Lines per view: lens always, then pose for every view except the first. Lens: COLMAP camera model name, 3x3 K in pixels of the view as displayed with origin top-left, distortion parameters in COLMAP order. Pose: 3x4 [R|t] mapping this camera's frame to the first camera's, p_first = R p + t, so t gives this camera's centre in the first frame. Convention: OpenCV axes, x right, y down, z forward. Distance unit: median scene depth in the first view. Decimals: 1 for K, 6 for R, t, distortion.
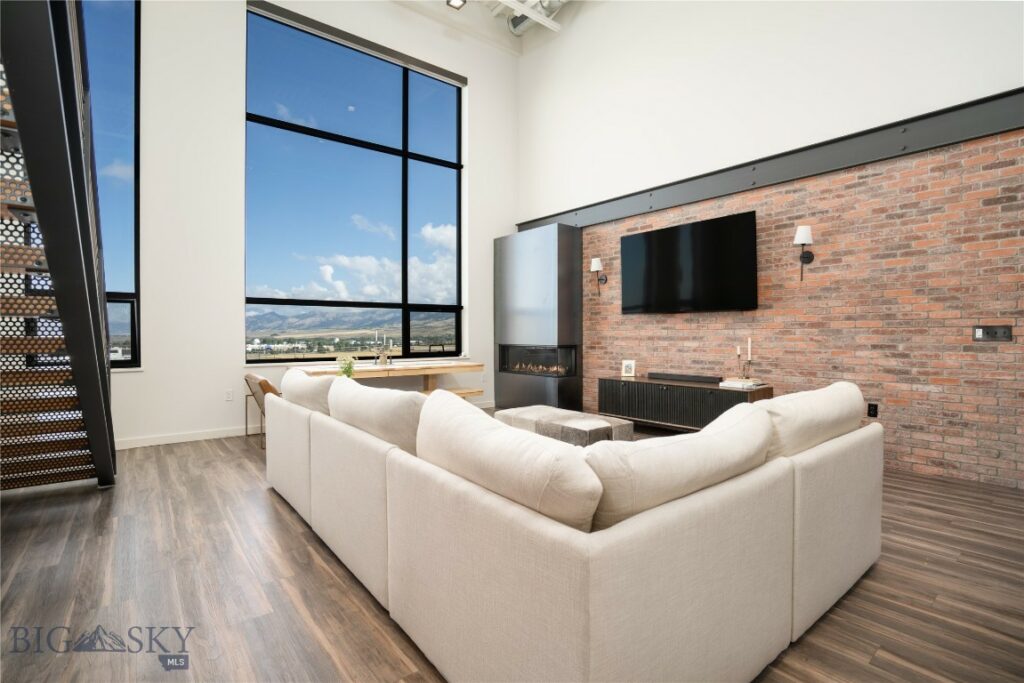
lens RADIAL K [[479.5, 0, 506.5], [0, 479.5, 342.9], [0, 0, 1]] dist [-0.042026, 0.003295]
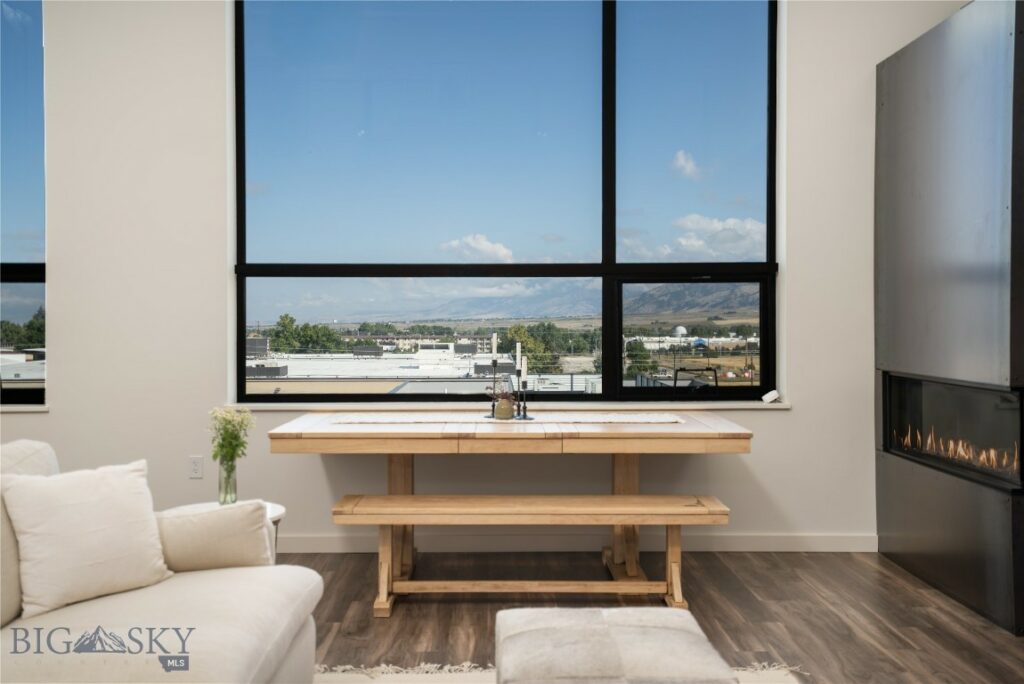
lens RADIAL K [[994.9, 0, 507.0], [0, 994.9, 337.3], [0, 0, 1]] dist [0.072212, 0.000000]
pose [[0.790234, 0.010237, -0.612720, 0.262500], [-0.008990, 0.999947, 0.005113, -0.027373], [0.612740, 0.001468, 0.790283, 0.327337]]
